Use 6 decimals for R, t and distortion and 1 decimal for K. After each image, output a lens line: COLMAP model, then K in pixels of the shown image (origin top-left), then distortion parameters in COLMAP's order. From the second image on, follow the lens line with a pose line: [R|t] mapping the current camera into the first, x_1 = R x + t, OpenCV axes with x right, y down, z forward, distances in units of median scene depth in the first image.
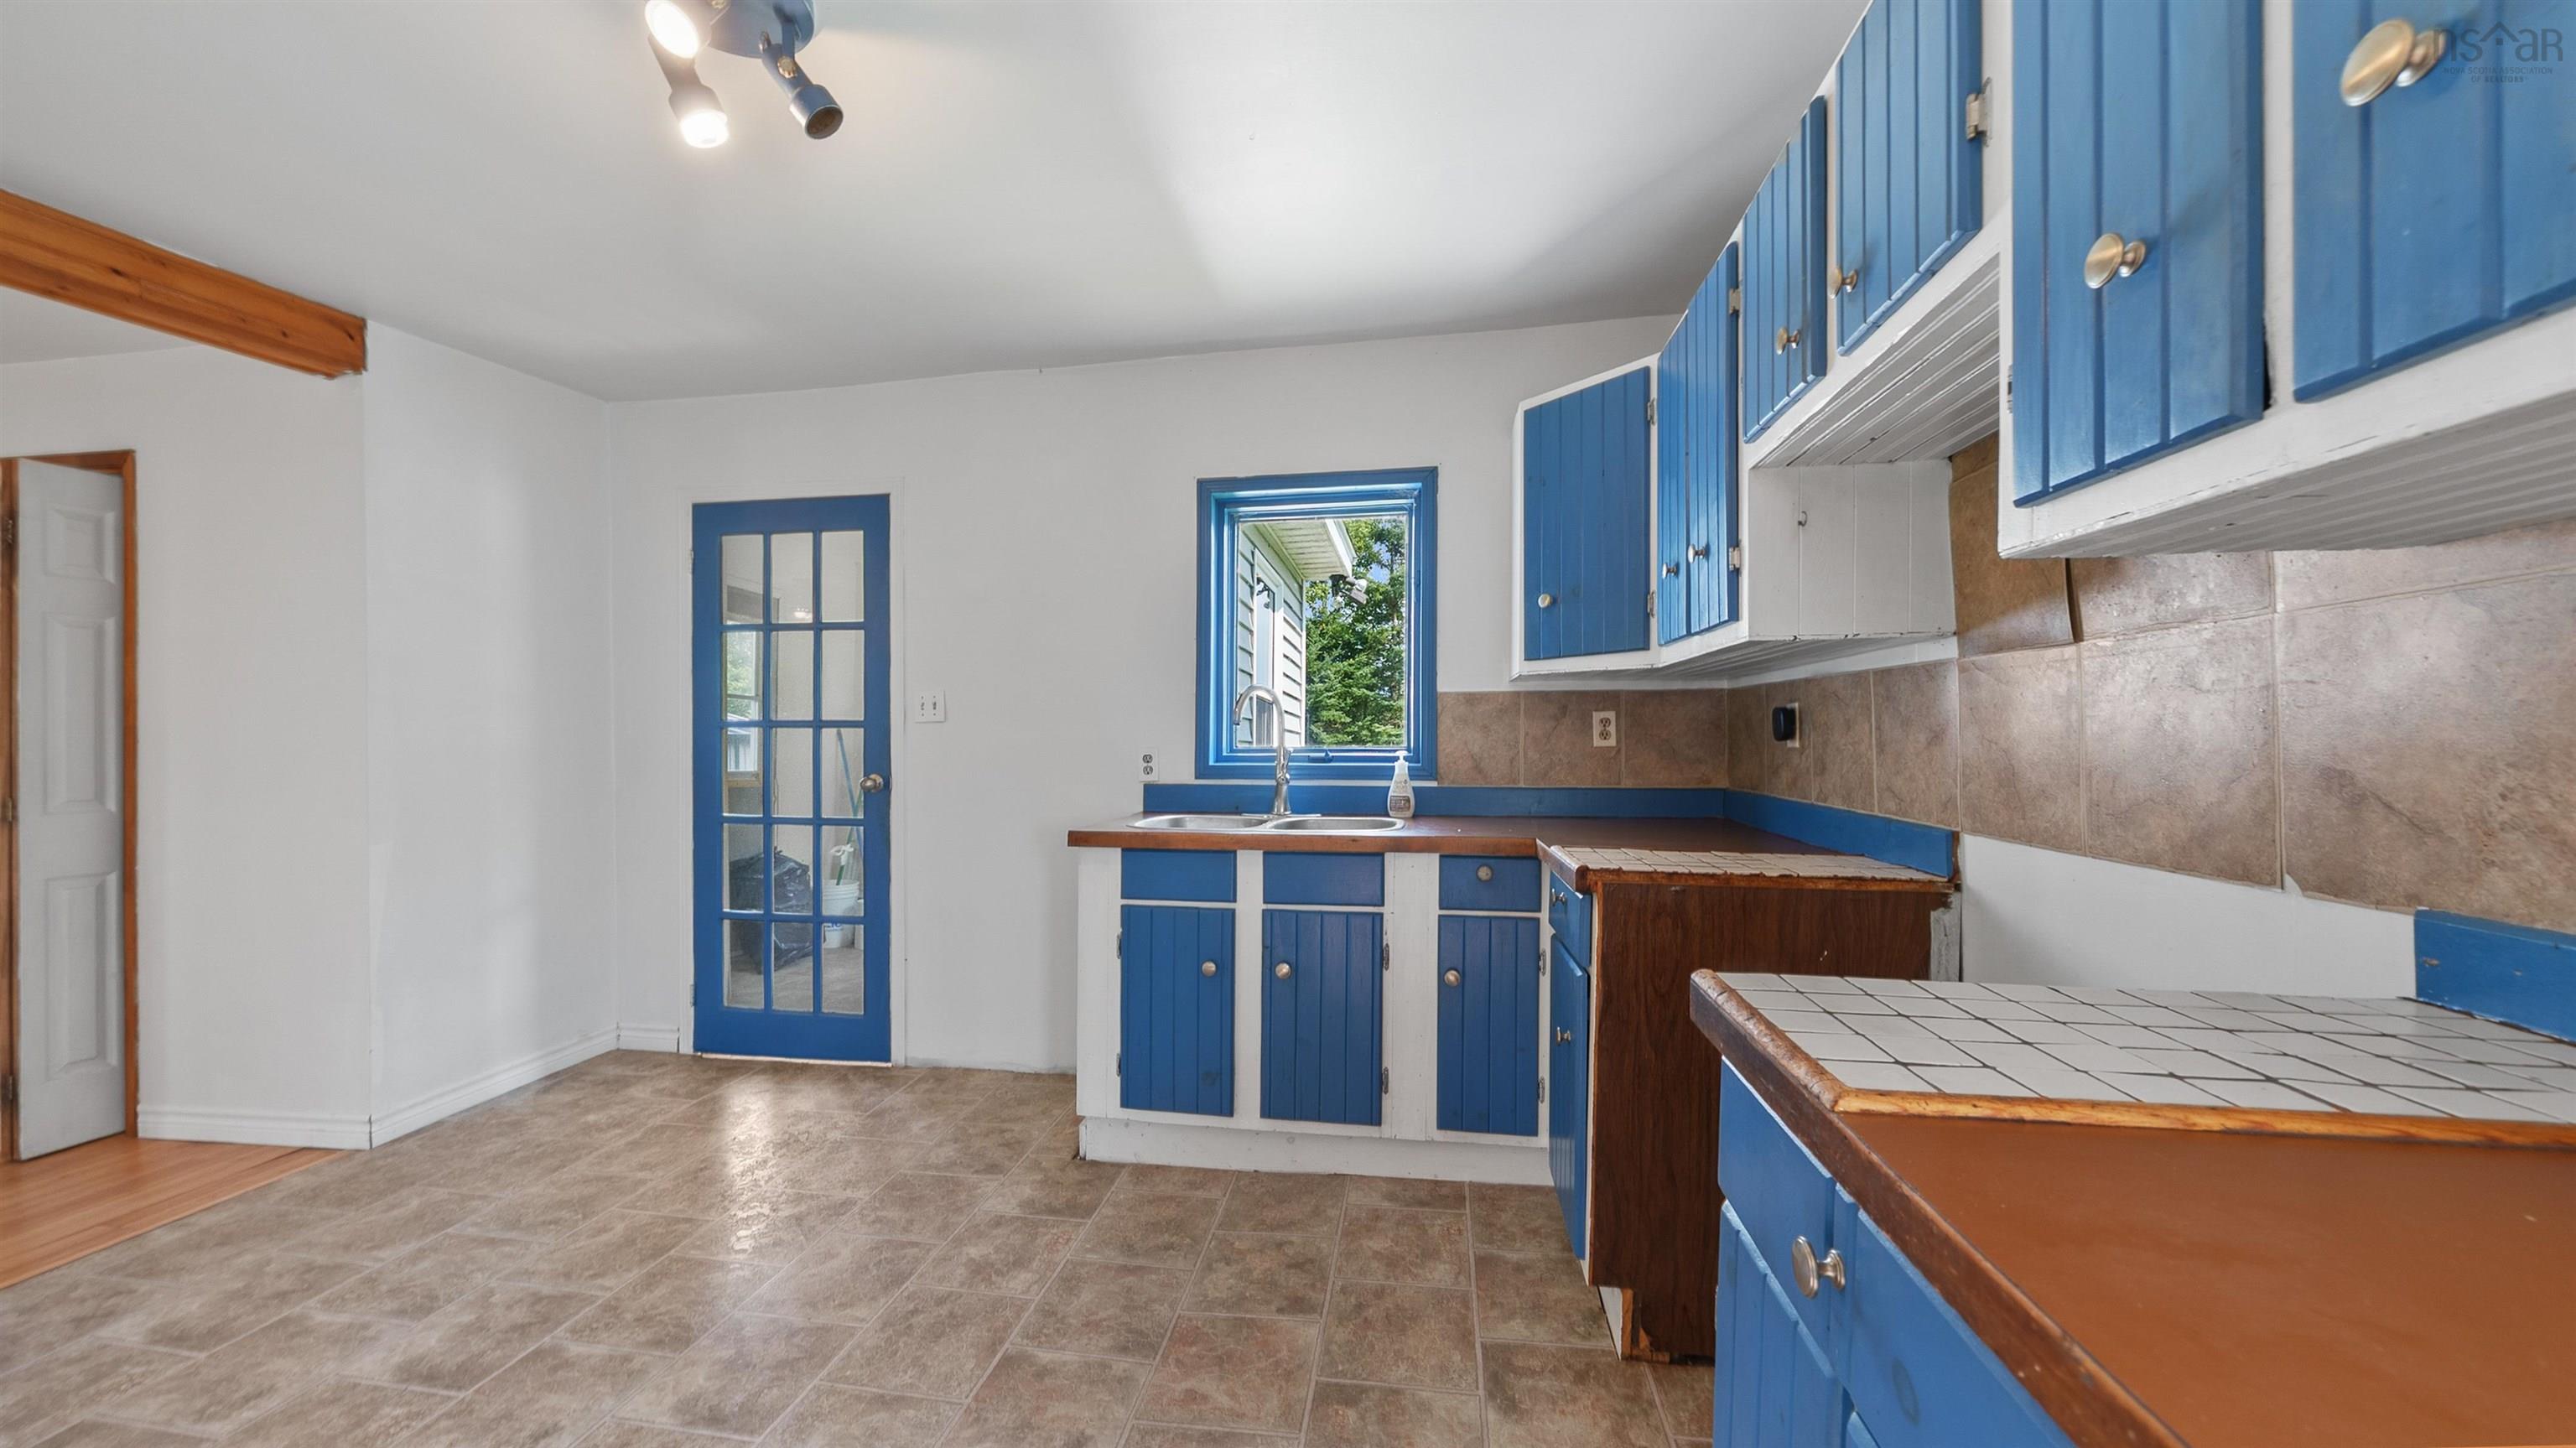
lens RADIAL K [[914.1, 0, 1278.1], [0, 914.1, 732.5], [0, 0, 1]] dist [-0.008943, 0.000112]
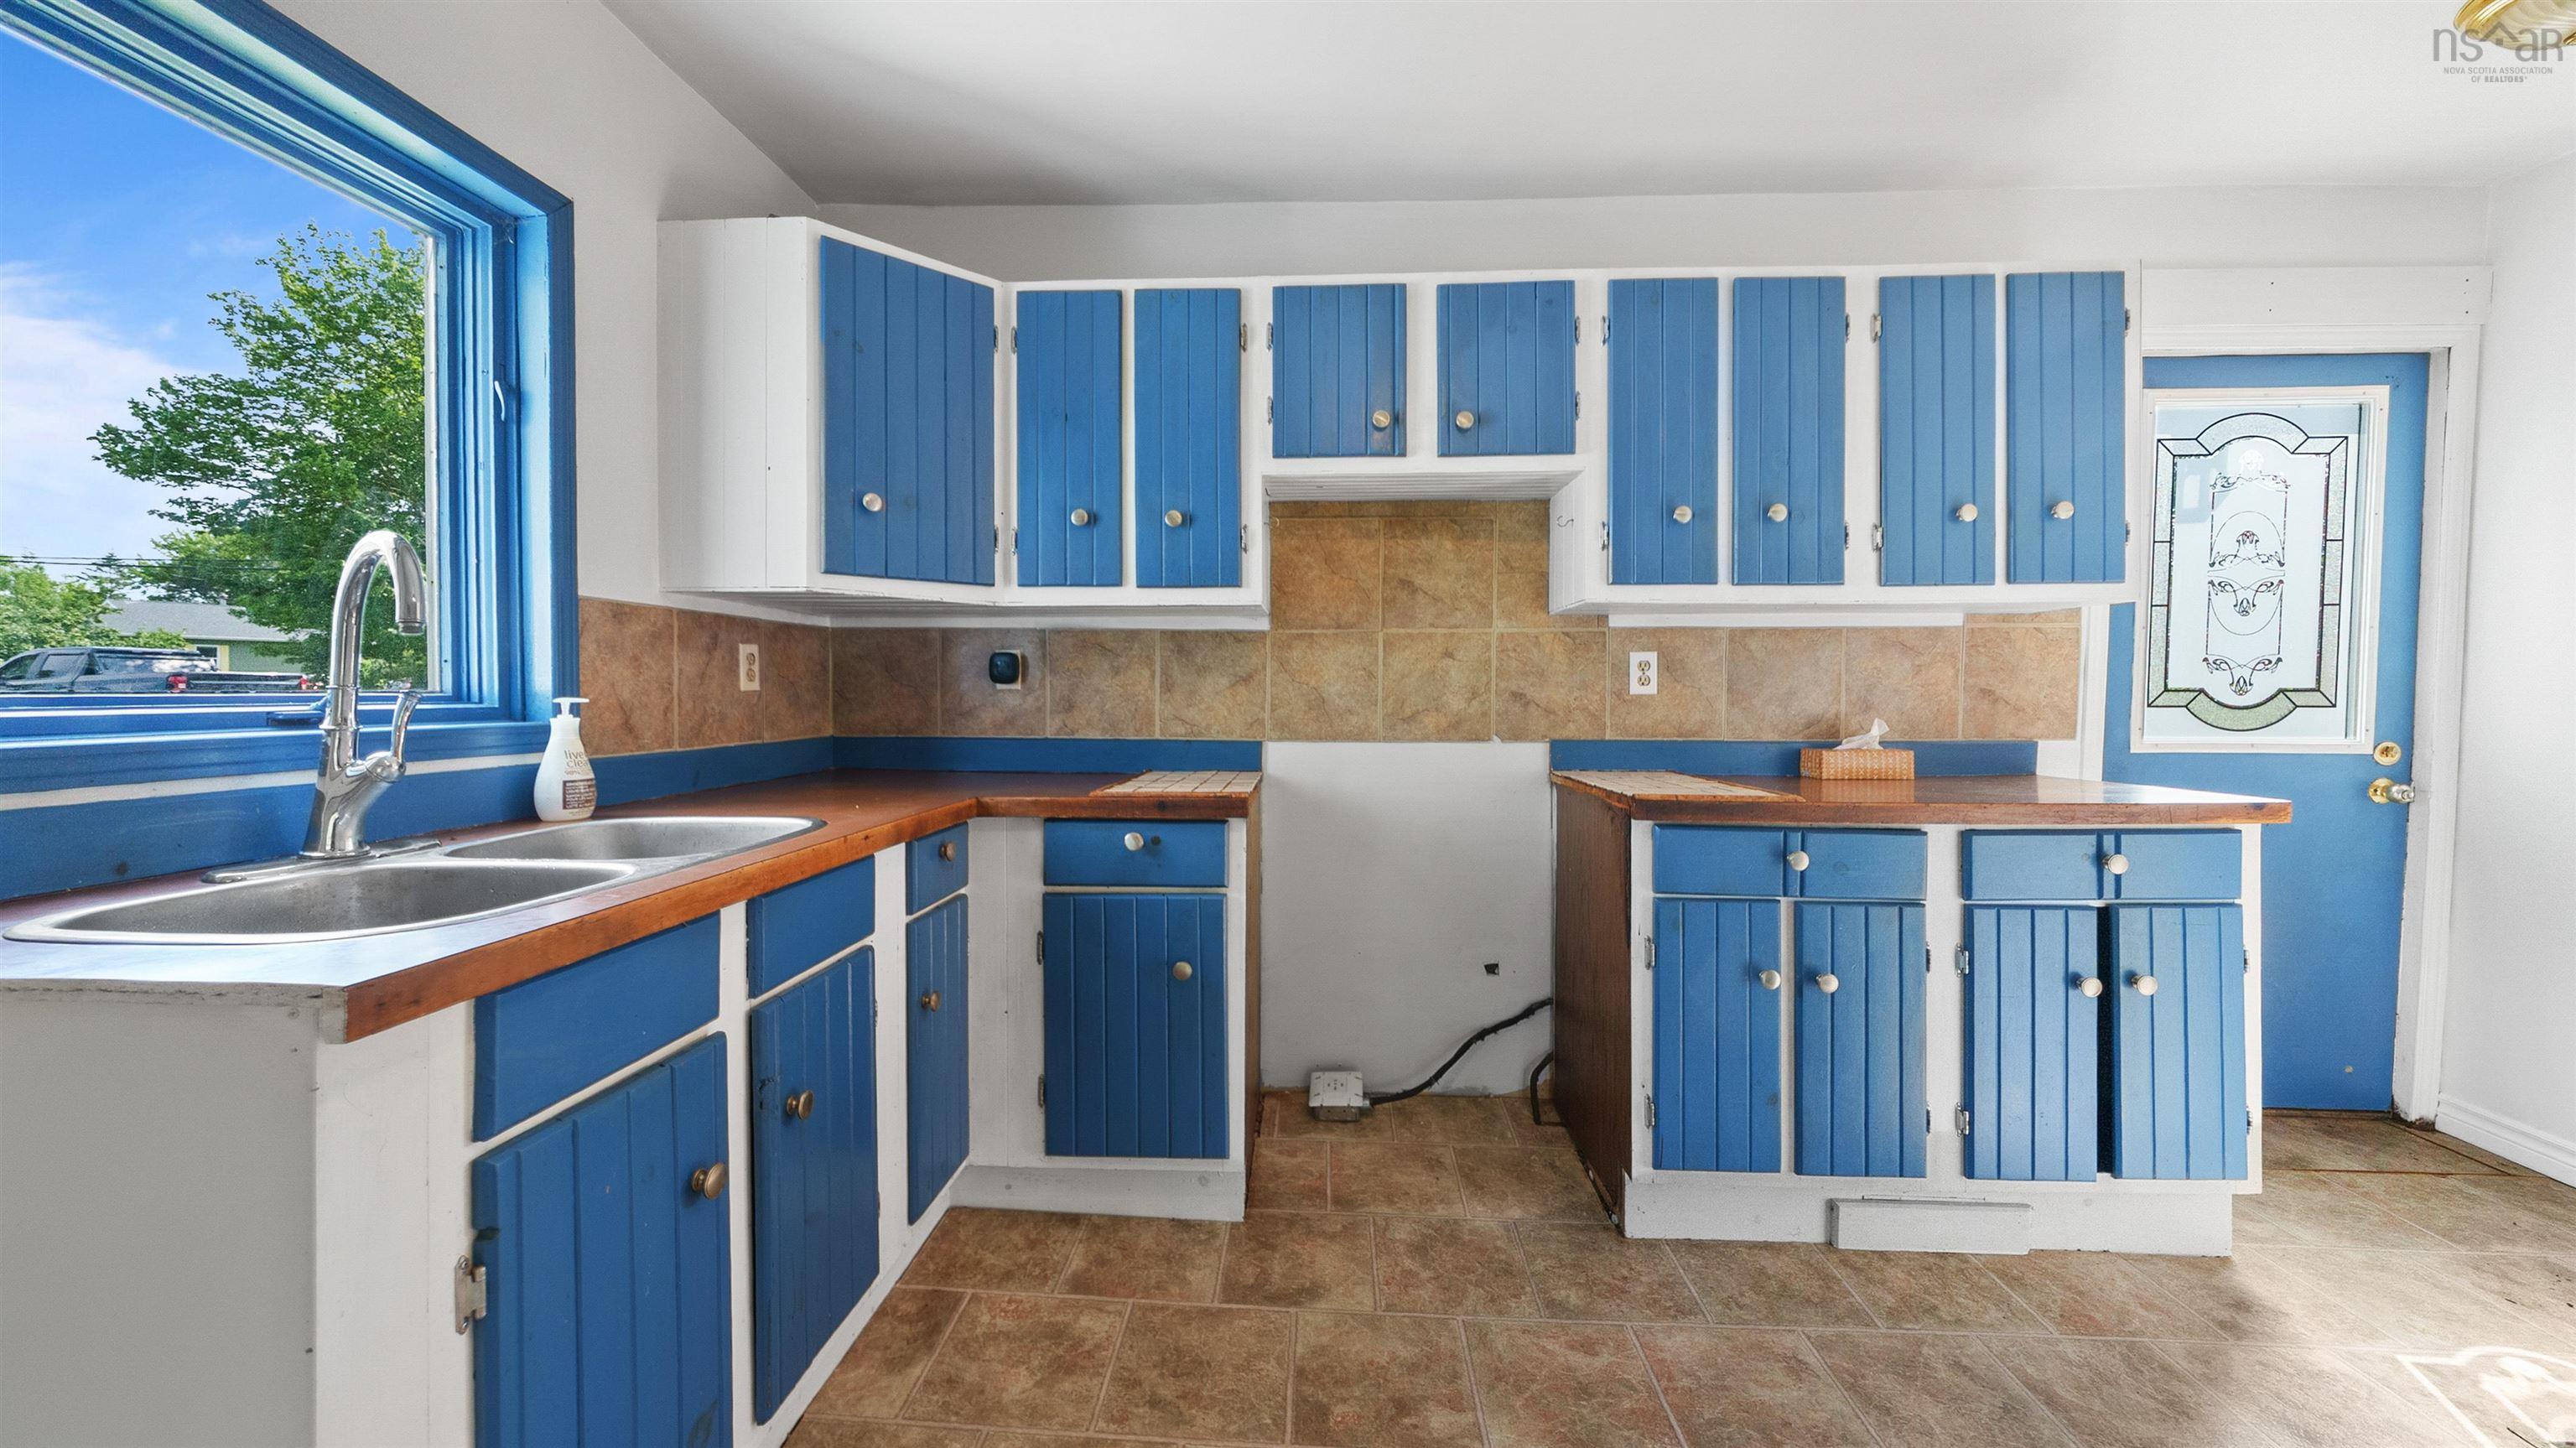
lens RADIAL K [[914.1, 0, 1274.5], [0, 914.1, 705.9], [0, 0, 1]] dist [-0.008943, 0.000112]
pose [[-0.111266, -0.013146, 0.993704, -0.633732], [-0.004790, 0.999908, 0.012692, 0.023179], [-0.993779, -0.003347, -0.111318, 0.912117]]
